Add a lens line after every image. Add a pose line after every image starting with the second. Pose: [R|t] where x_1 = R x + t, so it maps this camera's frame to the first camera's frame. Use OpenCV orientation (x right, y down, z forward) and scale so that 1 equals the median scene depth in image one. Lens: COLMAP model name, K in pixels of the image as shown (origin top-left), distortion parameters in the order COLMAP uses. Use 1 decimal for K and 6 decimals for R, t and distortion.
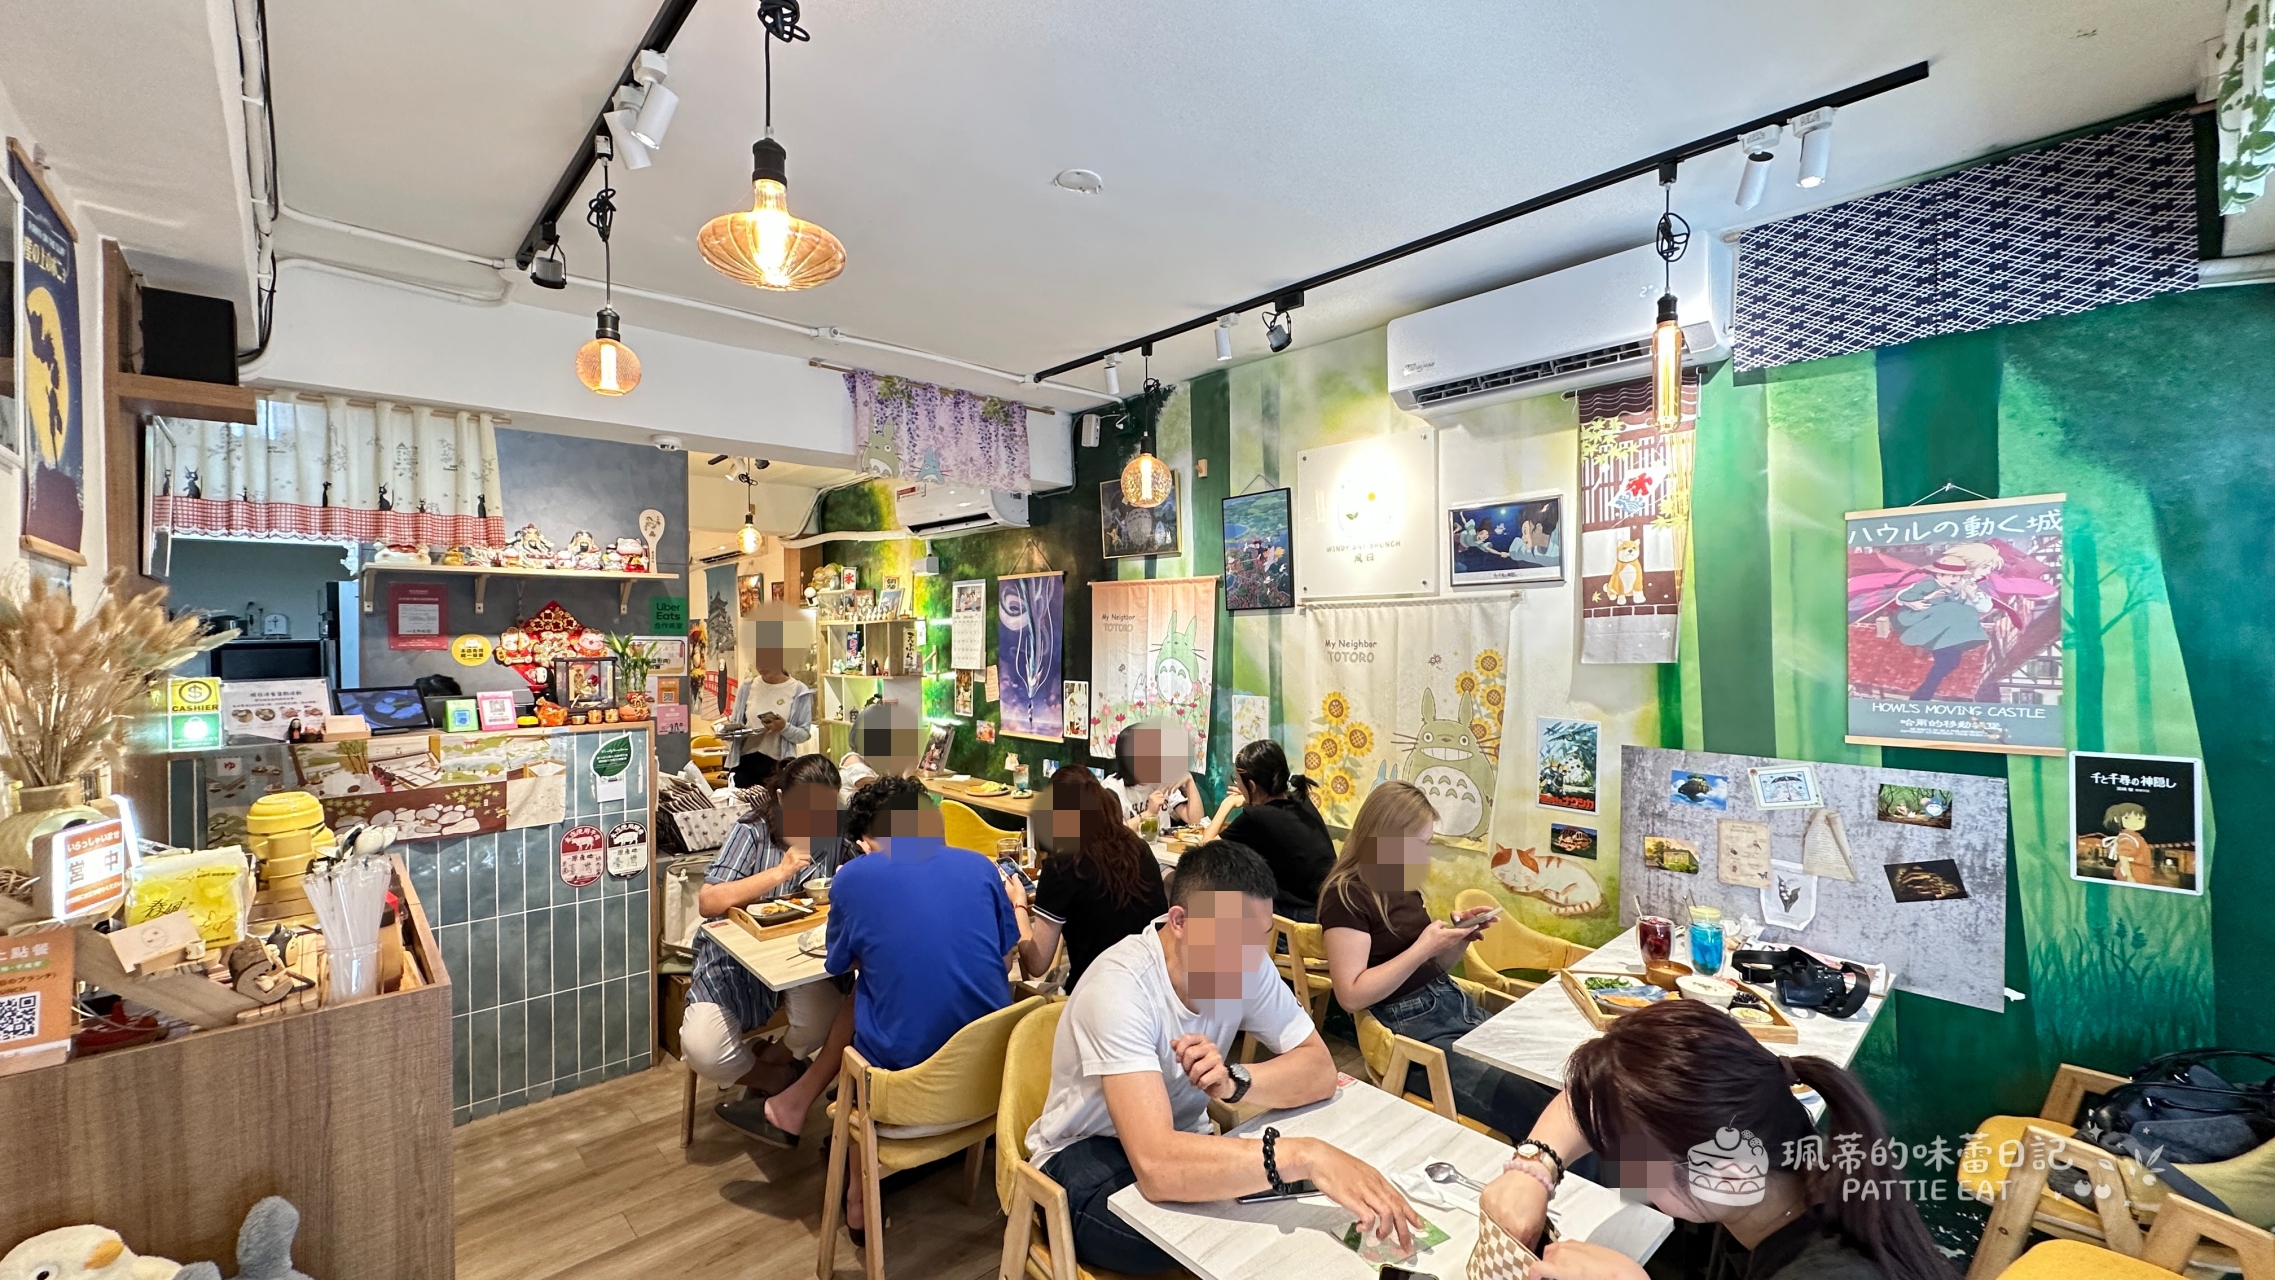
lens RADIAL K [[911.1, 0, 1131.8], [0, 911.1, 649.8], [0, 0, 1]] dist [0.024310, 0.000197]
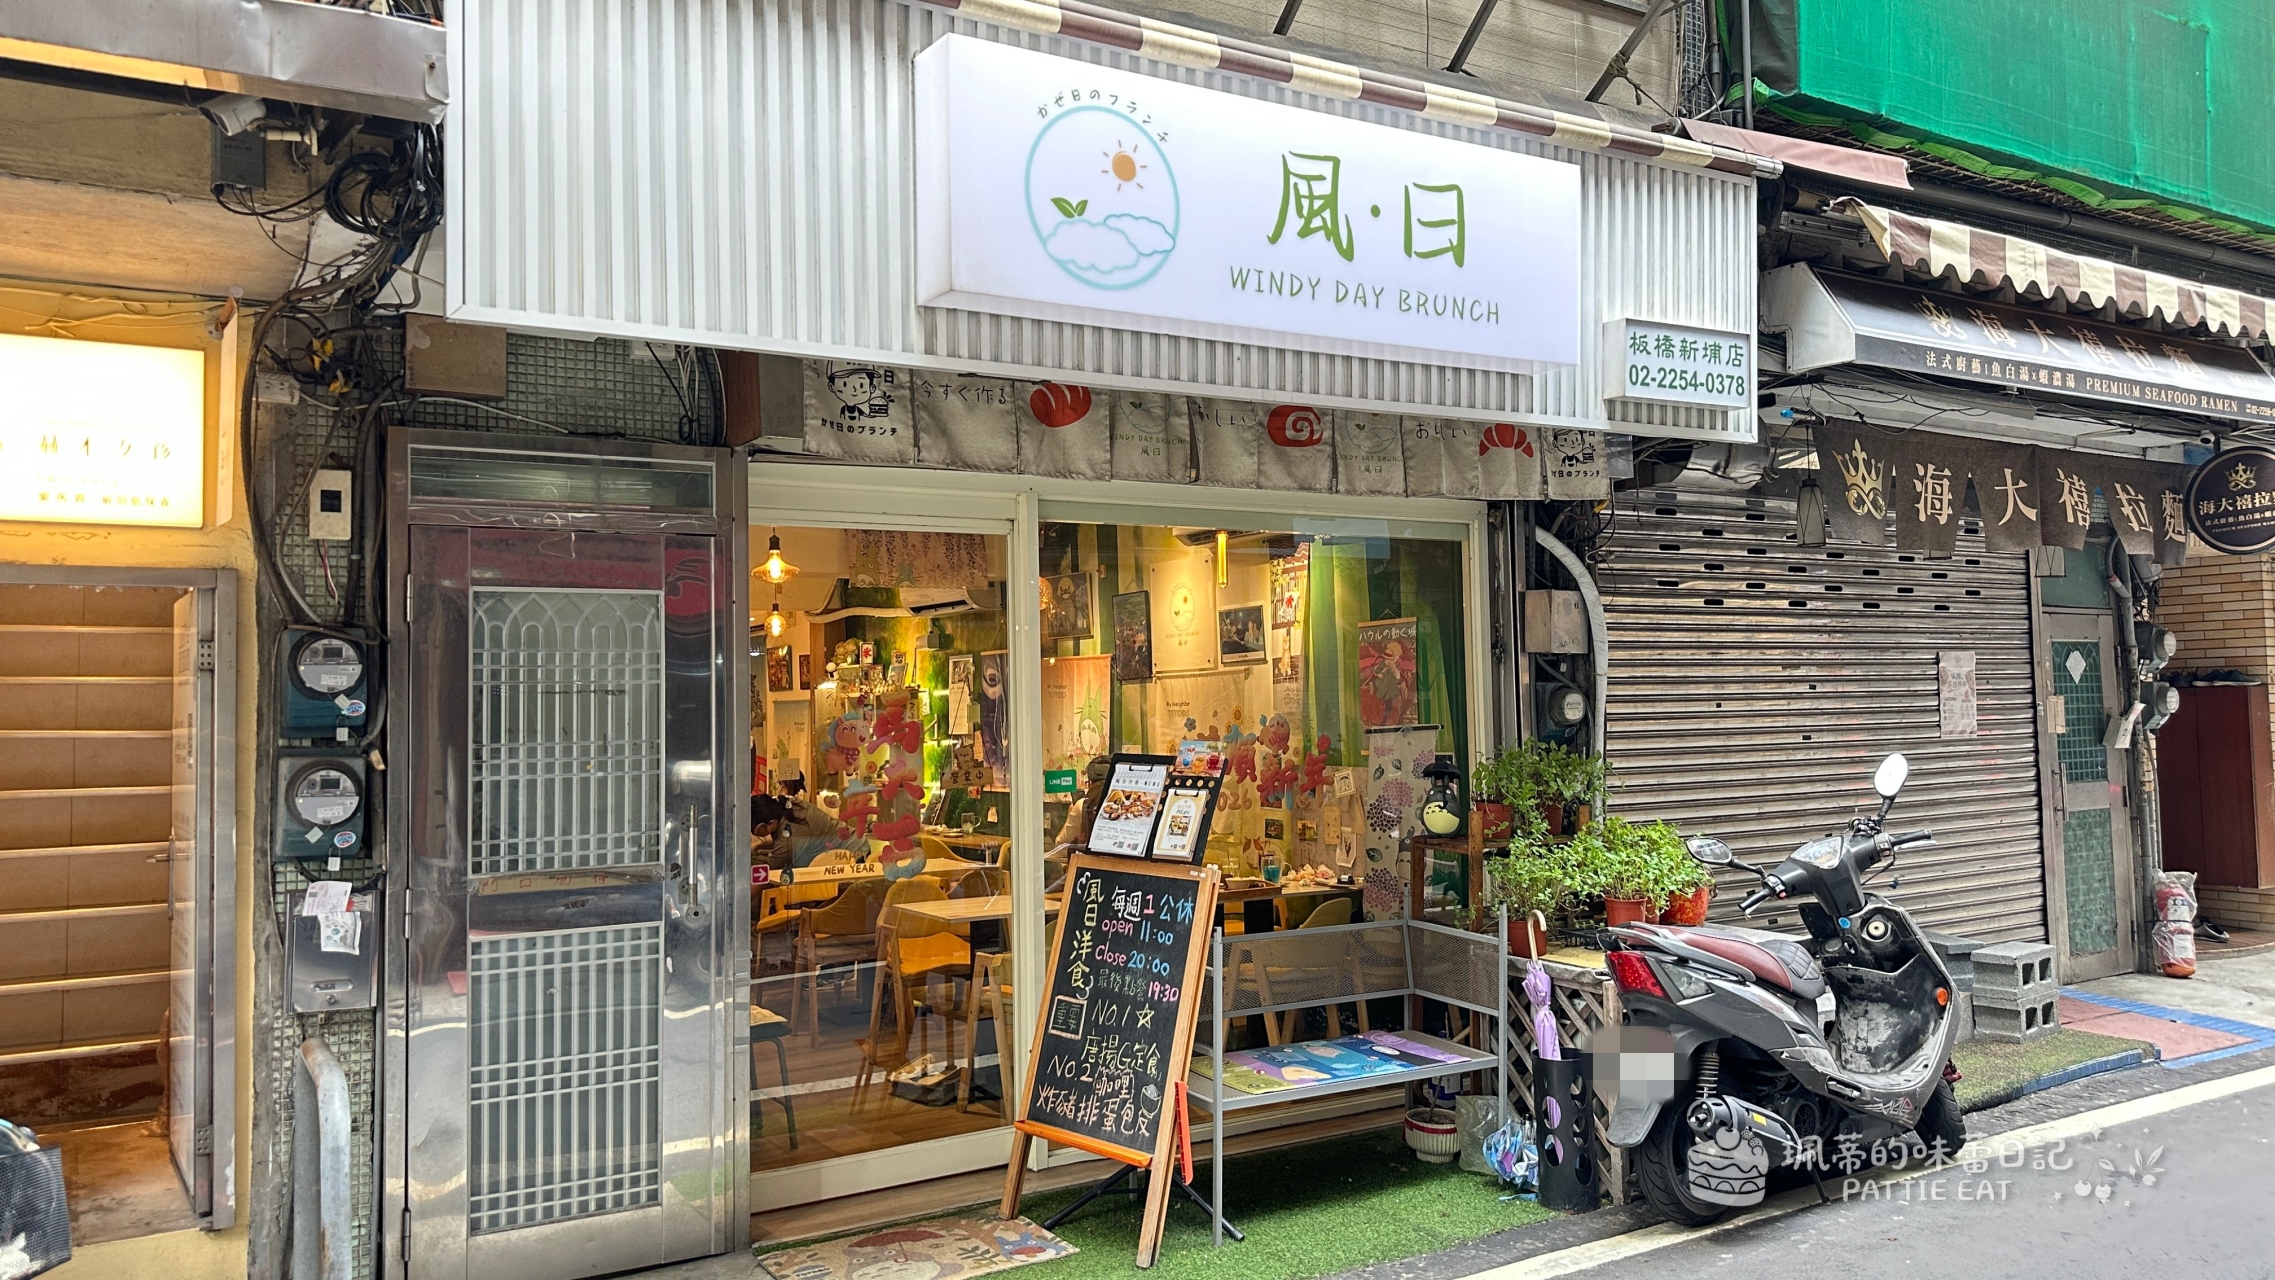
lens RADIAL K [[1688.4, 0, 1137.5], [0, 1688.4, 640.0], [0, 0, 1]] dist [0.001931, 0.000032]
pose [[0.981988, -0.020143, -0.187865, 0.617806], [0.008563, 0.998024, -0.062248, 0.051992], [0.188748, 0.059518, 0.980220, -1.443494]]
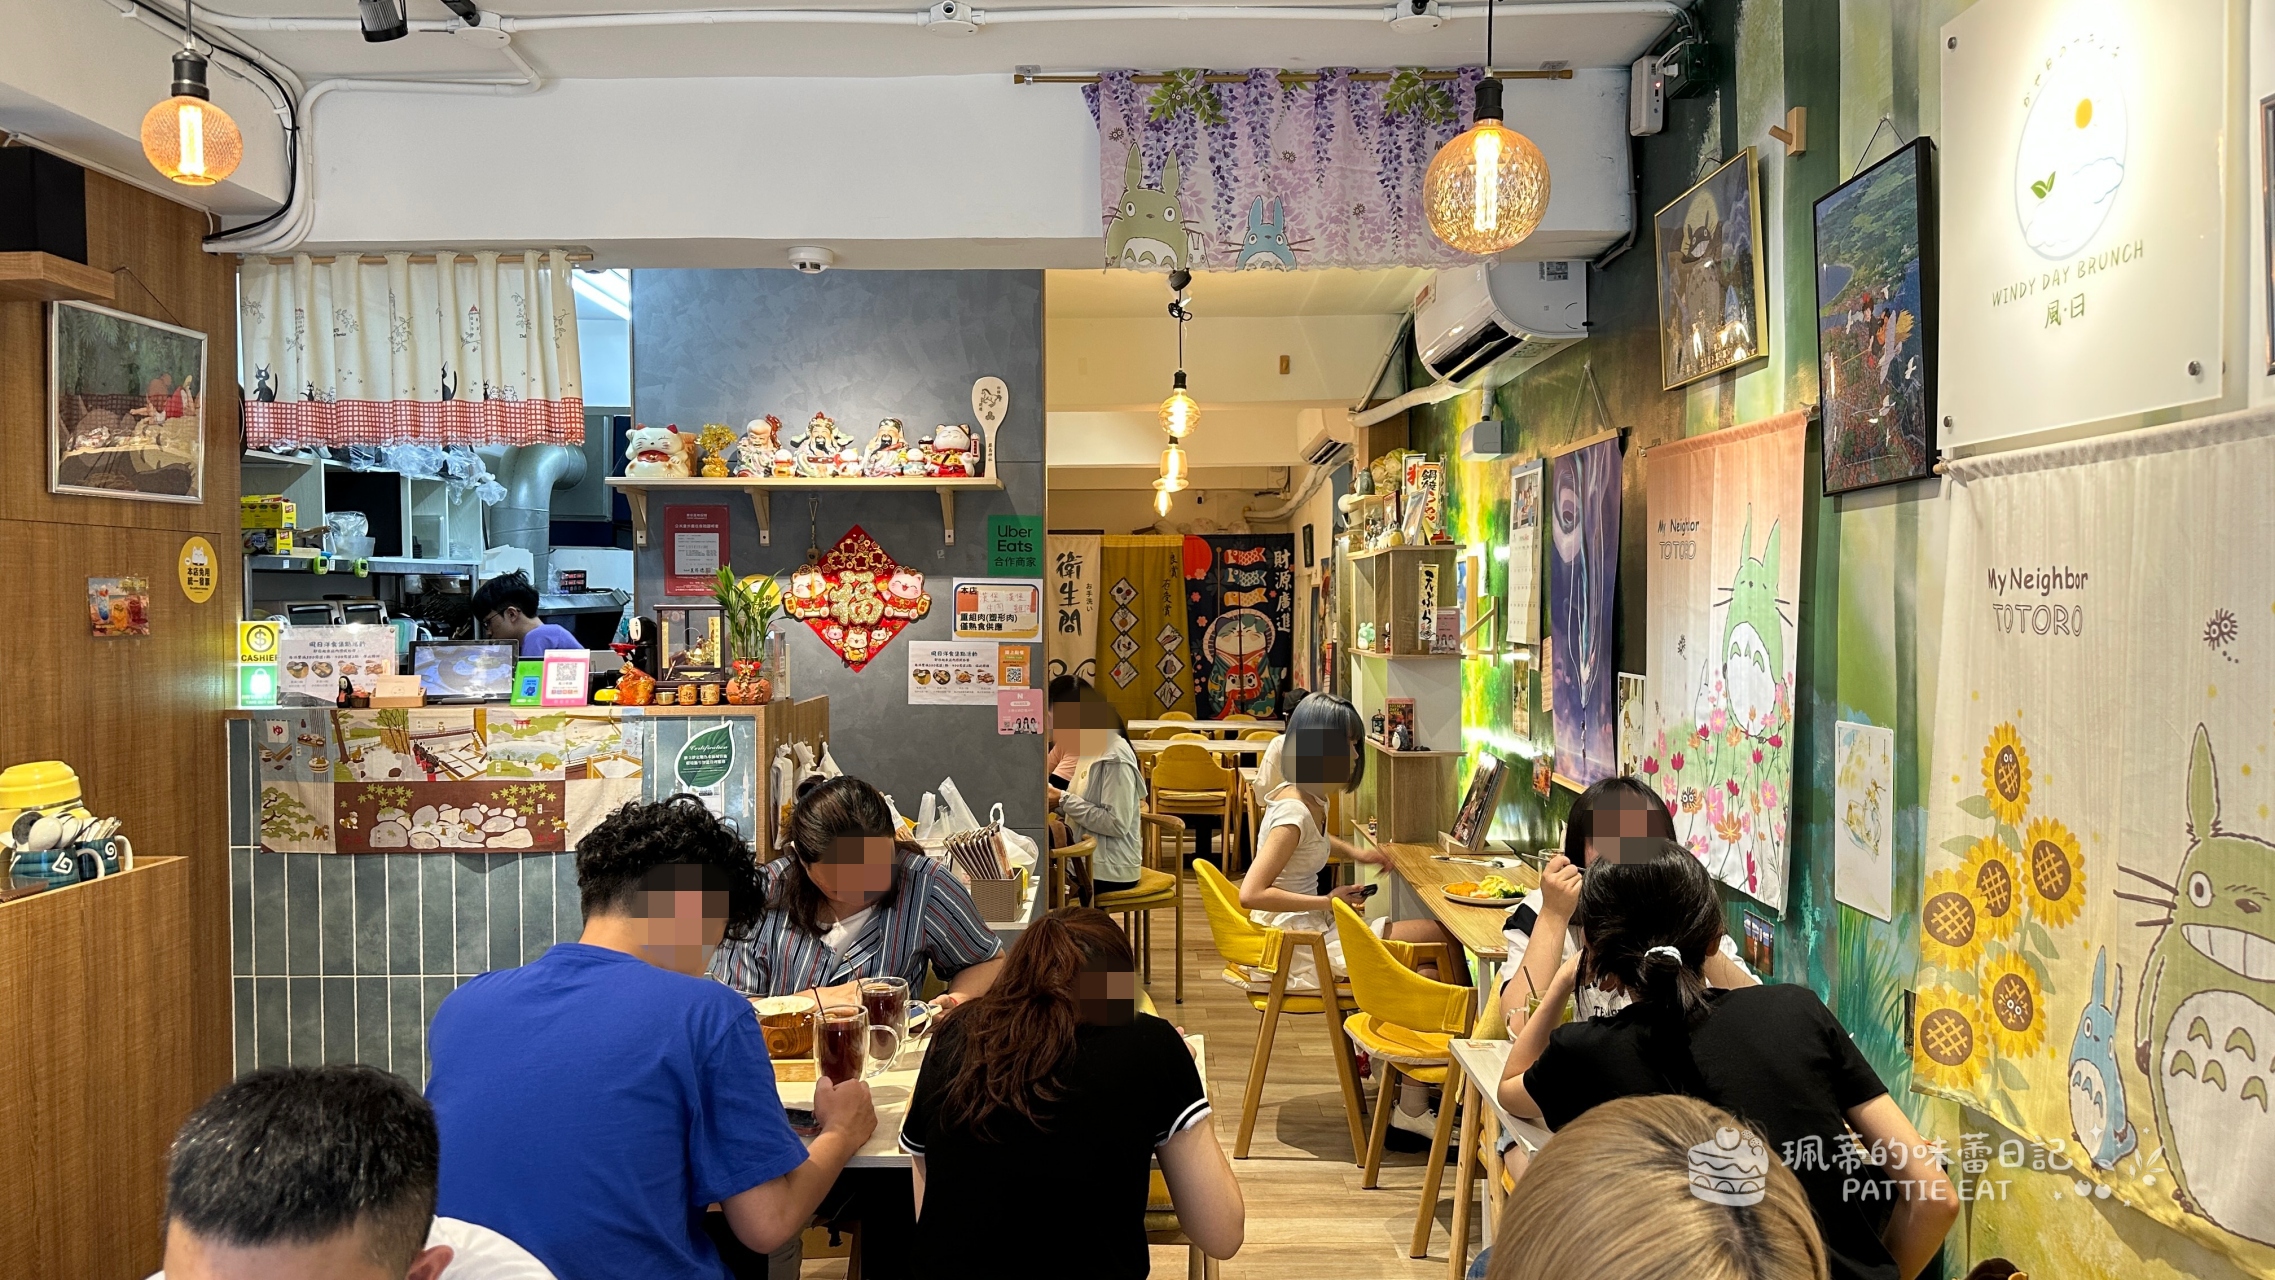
lens RADIAL K [[1602.5, 0, 1137.5], [0, 1602.5, 640.0], [0, 0, 1]] dist [0.153262, -0.211390]
pose [[0.733595, 0.021039, -0.679261, 0.374997], [-0.012035, 0.999766, 0.017968, 0.008071], [0.679480, -0.005007, 0.733677, 0.320375]]
